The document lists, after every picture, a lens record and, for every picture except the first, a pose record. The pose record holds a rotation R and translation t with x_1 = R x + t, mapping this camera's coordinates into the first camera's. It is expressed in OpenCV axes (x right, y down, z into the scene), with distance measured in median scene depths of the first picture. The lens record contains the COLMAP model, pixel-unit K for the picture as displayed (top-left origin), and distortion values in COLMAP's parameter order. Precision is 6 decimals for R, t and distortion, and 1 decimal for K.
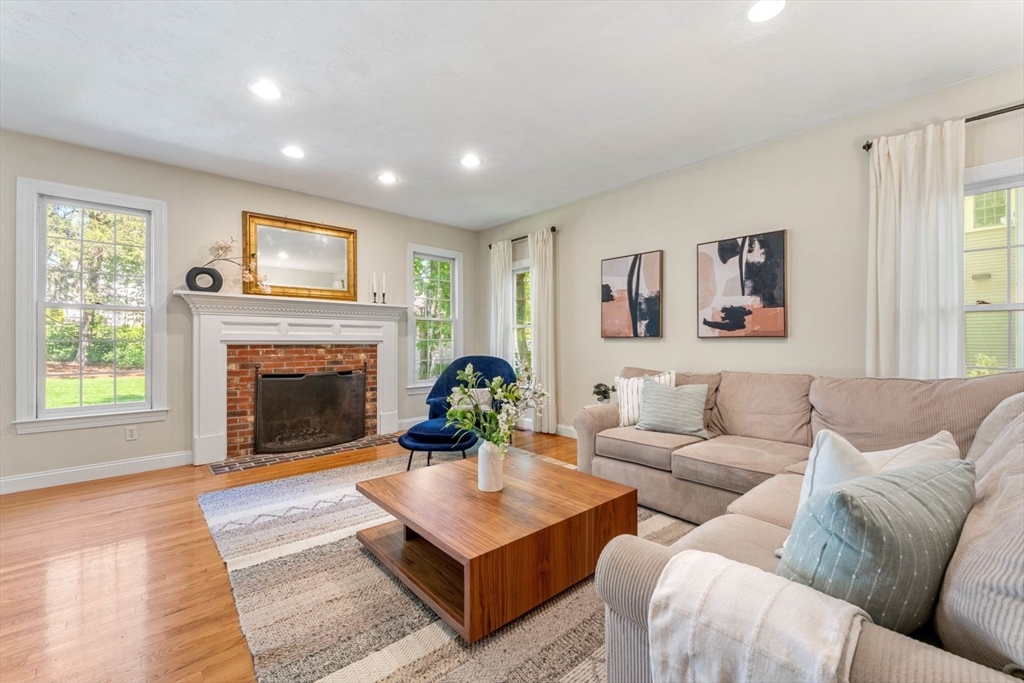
lens RADIAL K [[419.4, 0, 508.4], [0, 419.4, 339.2], [0, 0, 1]] dist [-0.002074, -0.000282]
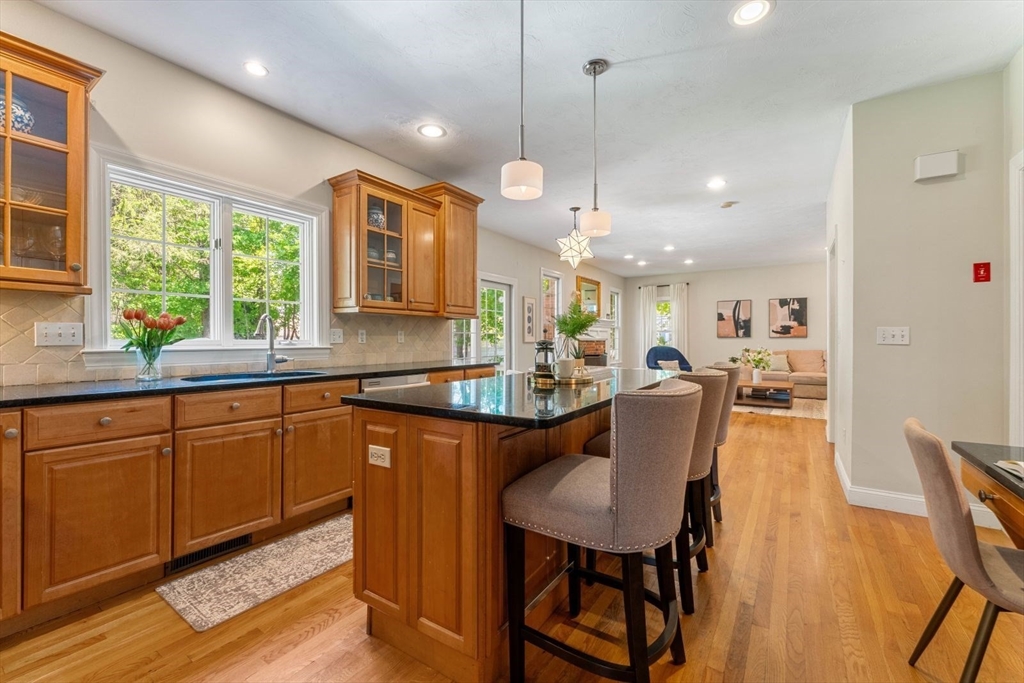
lens RADIAL K [[419.4, 0, 511.9], [0, 419.4, 341.2], [0, 0, 1]] dist [-0.002074, -0.000282]
pose [[0.973614, -0.003522, 0.228172, -1.597327], [0.001146, 0.999944, 0.010545, -0.009274], [-0.228197, -0.010006, 0.973564, -1.057752]]
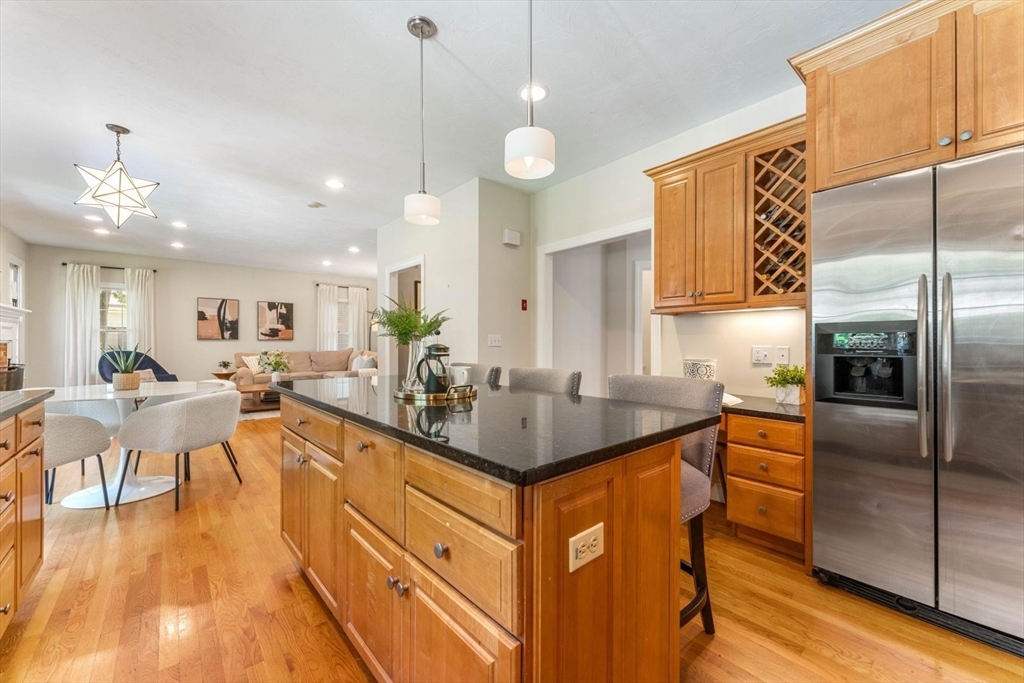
lens RADIAL K [[404.0, 0, 517.2], [0, 404.0, 343.3], [0, 0, 1]] dist [-0.002035, -0.000157]
pose [[0.039678, -0.004317, 0.999203, -1.857383], [-0.009236, 0.999946, 0.004687, -0.008606], [-0.999170, -0.009414, 0.039636, -0.603373]]
